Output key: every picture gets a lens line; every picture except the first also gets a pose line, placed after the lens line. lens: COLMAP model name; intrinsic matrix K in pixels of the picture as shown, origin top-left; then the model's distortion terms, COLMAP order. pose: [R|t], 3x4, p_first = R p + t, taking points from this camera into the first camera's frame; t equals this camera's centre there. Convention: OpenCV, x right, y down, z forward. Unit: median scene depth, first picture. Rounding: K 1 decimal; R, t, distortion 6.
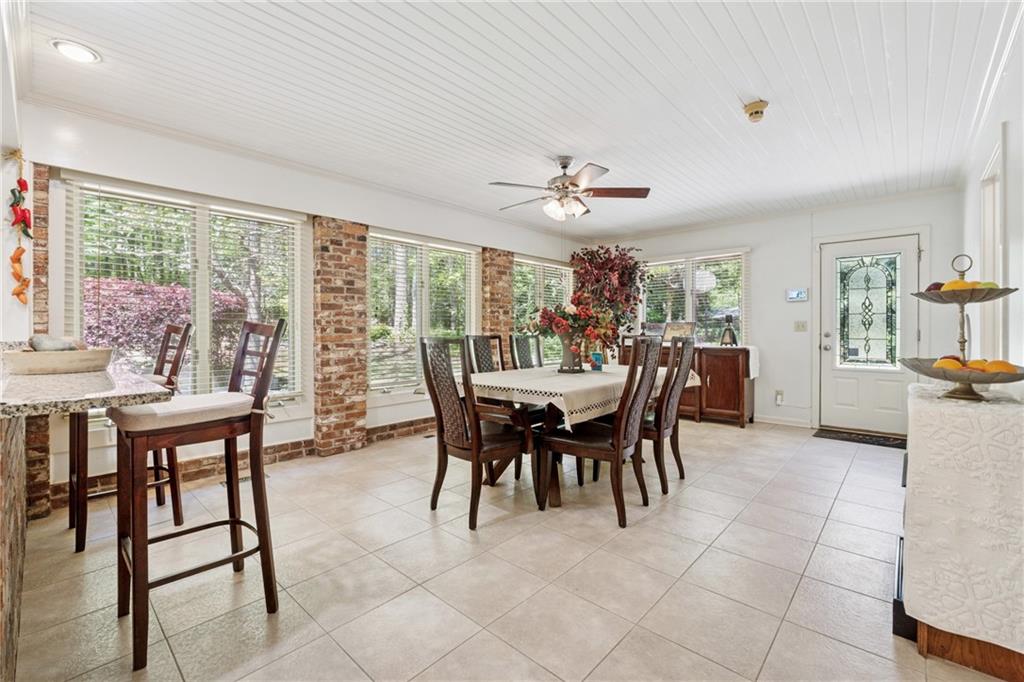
lens RADIAL K [[432.7, 0, 515.5], [0, 432.7, 331.1], [0, 0, 1]] dist [-0.003109, 0.000395]
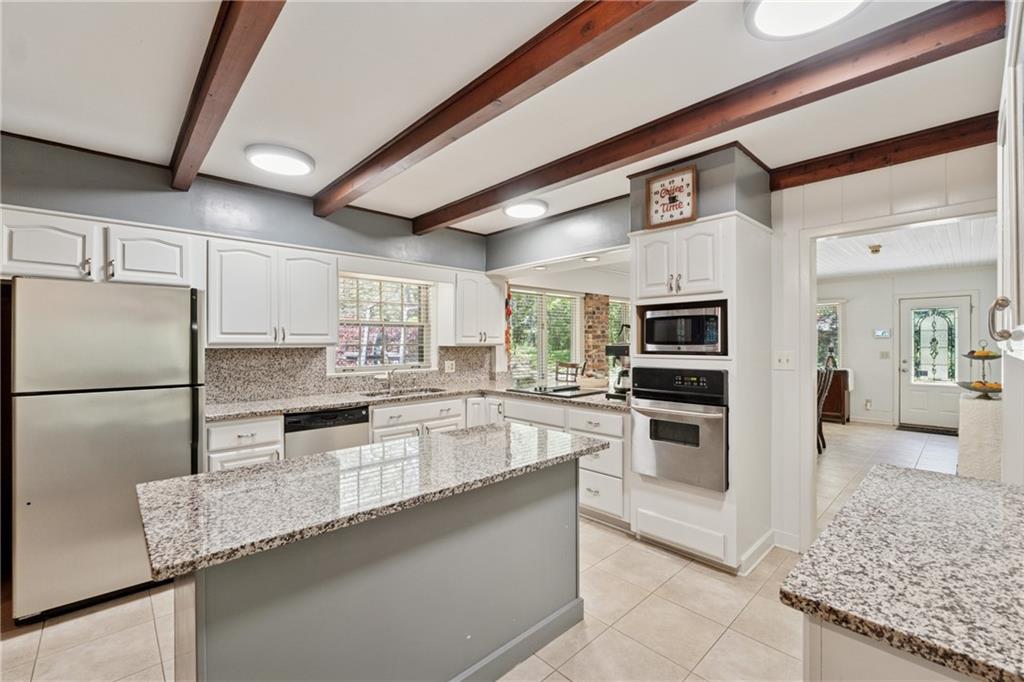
lens RADIAL K [[432.7, 0, 512.7], [0, 432.7, 343.7], [0, 0, 1]] dist [-0.003109, 0.000395]
pose [[0.996988, -0.002225, -0.077520, -0.573549], [0.002363, 0.999996, 0.001698, -0.066677], [0.077516, -0.001877, 0.996989, -0.657286]]
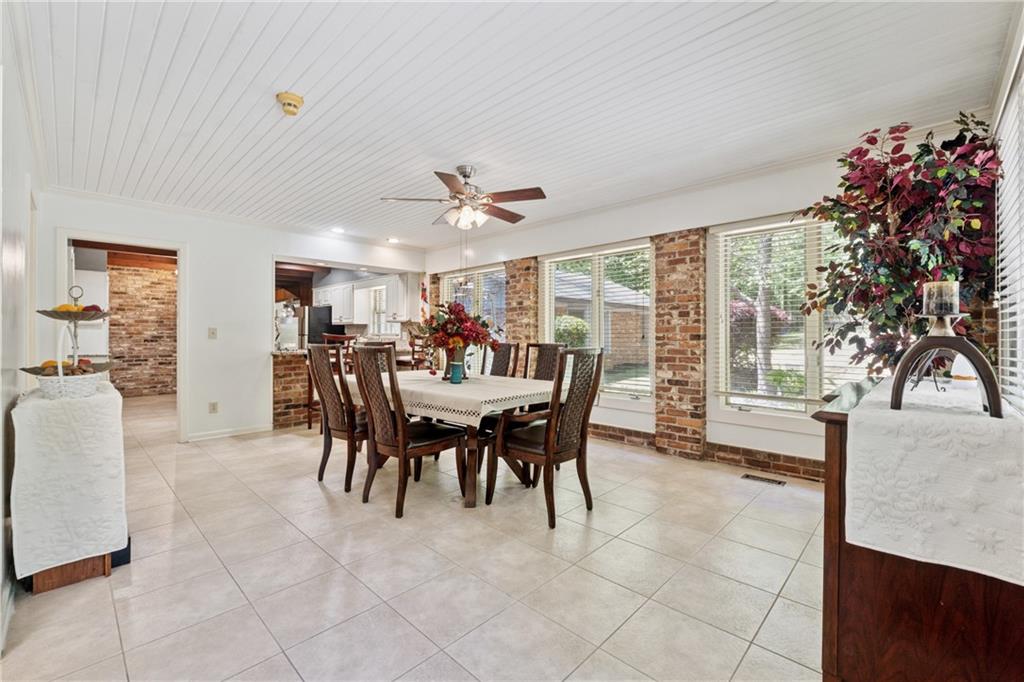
lens RADIAL K [[432.7, 0, 512.8], [0, 432.7, 330.9], [0, 0, 1]] dist [-0.003109, 0.000395]
pose [[-0.029105, -0.004102, -0.999568, 0.951880], [0.002632, 0.999988, -0.004180, -0.016786], [0.999573, -0.002752, -0.029094, 0.968643]]
